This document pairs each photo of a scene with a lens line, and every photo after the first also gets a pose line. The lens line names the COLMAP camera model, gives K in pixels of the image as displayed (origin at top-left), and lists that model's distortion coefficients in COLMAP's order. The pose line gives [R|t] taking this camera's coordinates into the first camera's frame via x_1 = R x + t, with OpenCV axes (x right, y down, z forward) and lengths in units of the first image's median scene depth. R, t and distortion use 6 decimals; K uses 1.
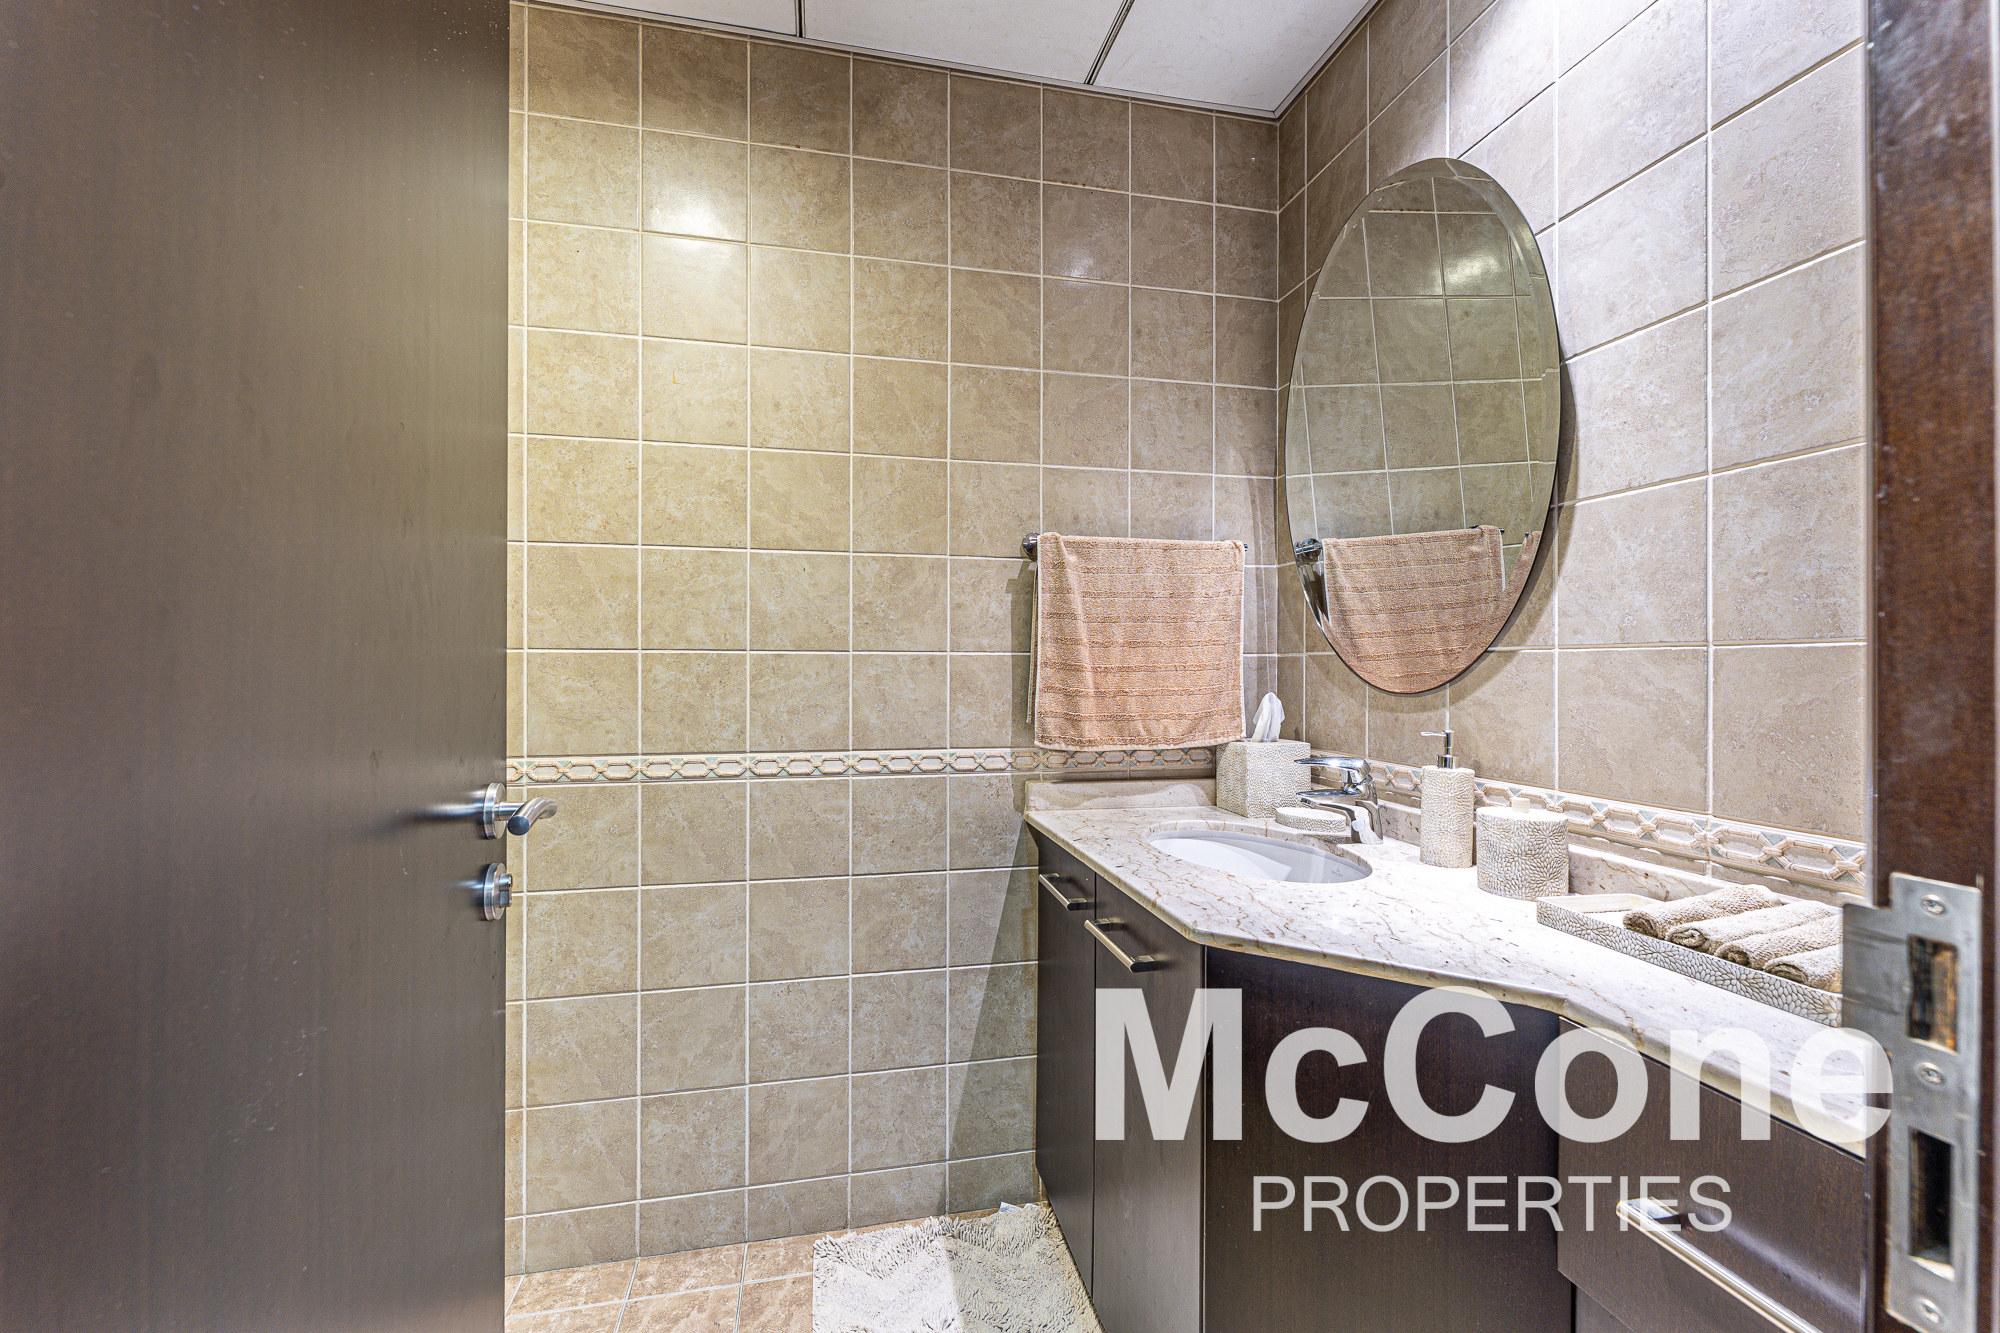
lens RADIAL K [[809.9, 0, 995.4], [0, 809.9, 667.2], [0, 0, 1]] dist [-0.001891, -0.000058]
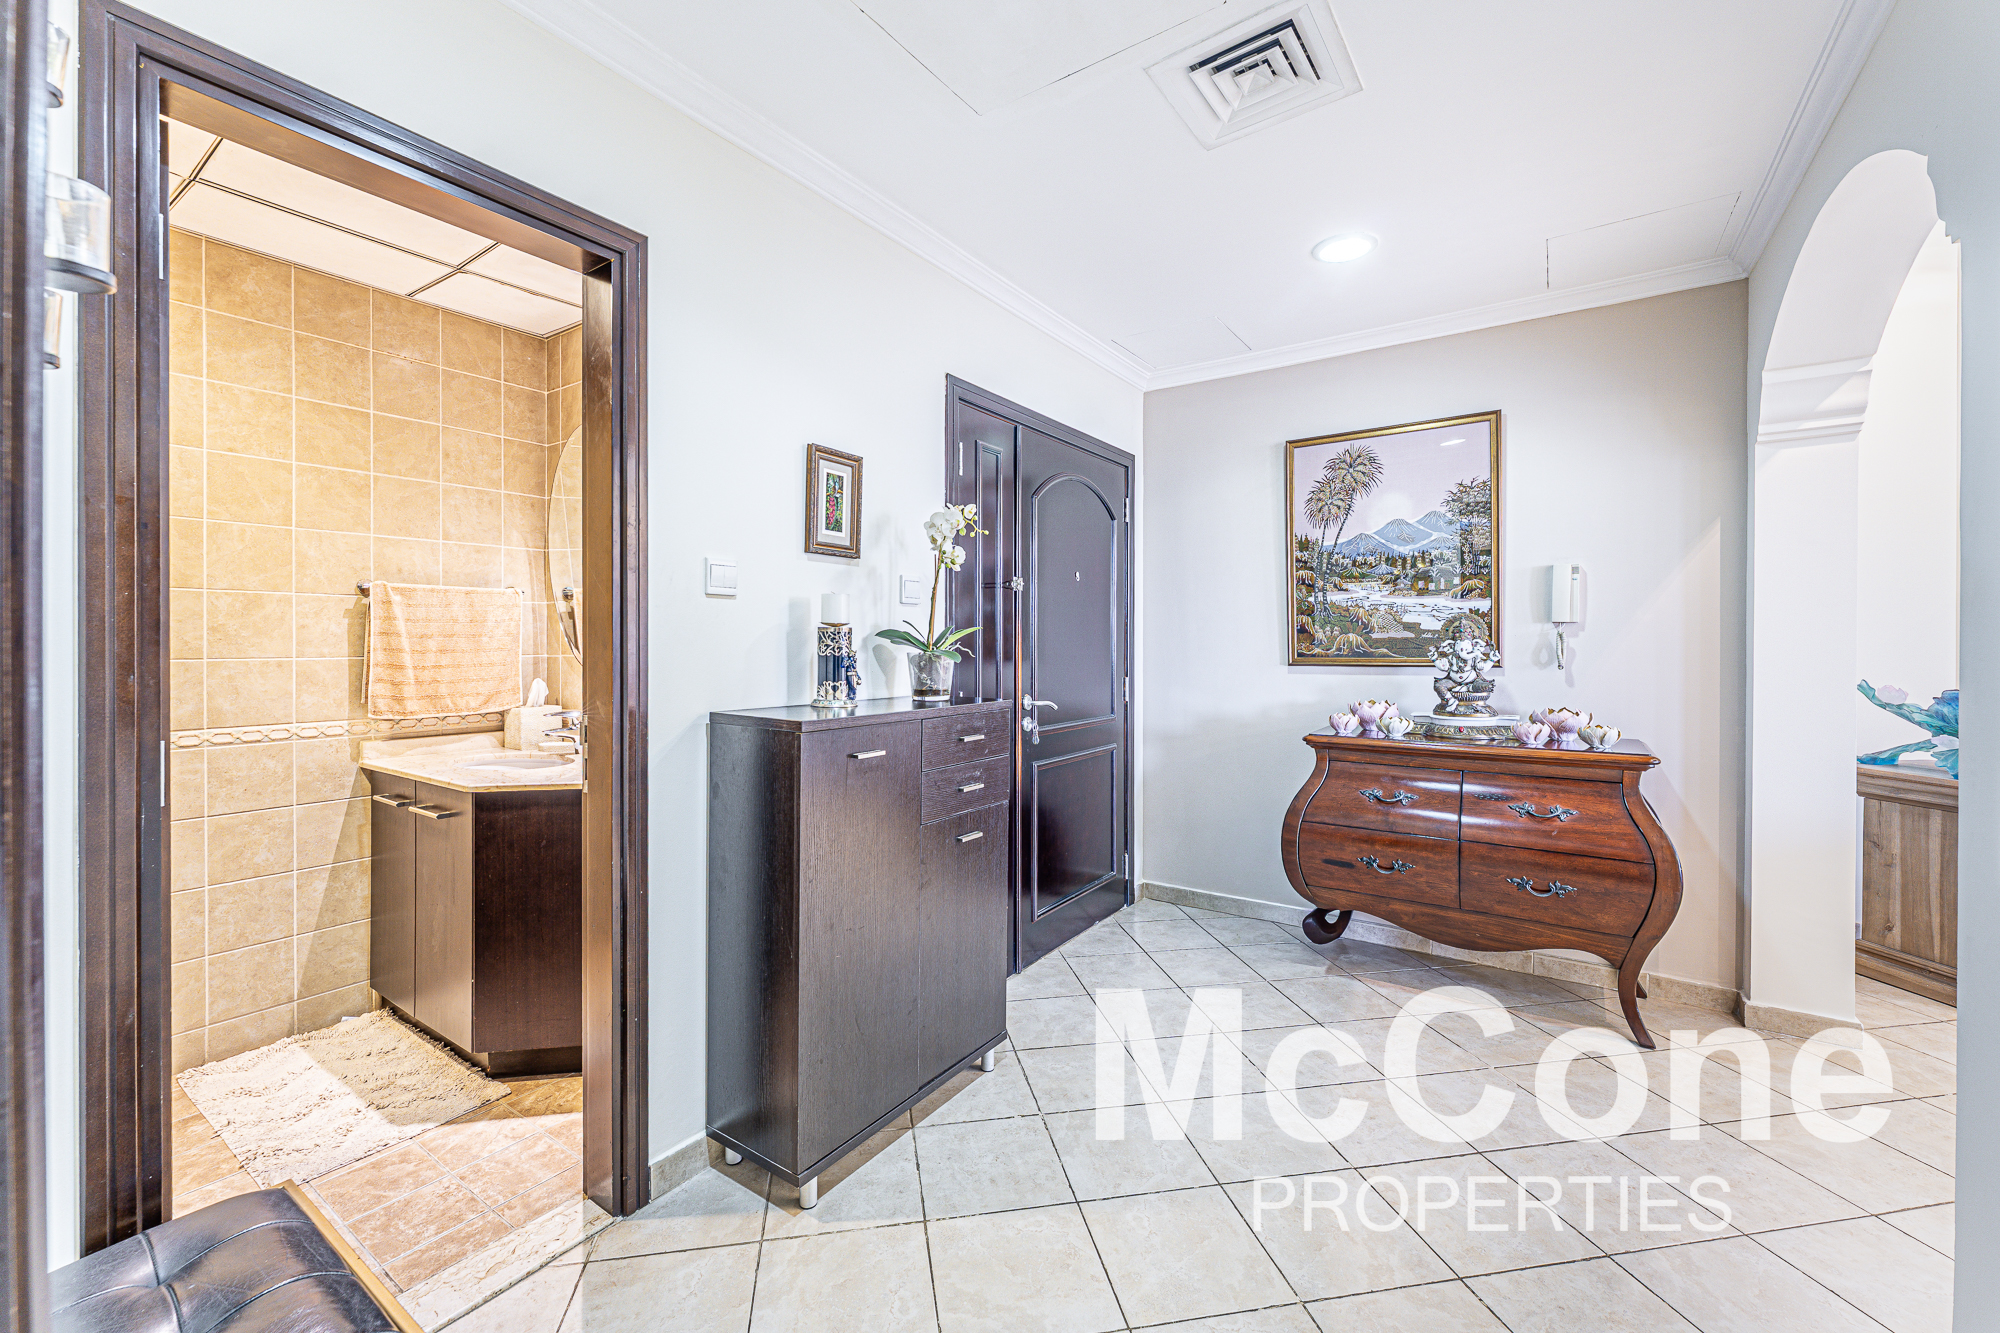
lens RADIAL K [[809.9, 0, 995.7], [0, 809.9, 643.6], [0, 0, 1]] dist [-0.001891, -0.000058]
pose [[0.732356, -0.003824, 0.680911, -0.124637], [0.001548, 0.999991, 0.003950, -0.048388], [-0.680920, -0.001839, 0.732355, -0.948291]]
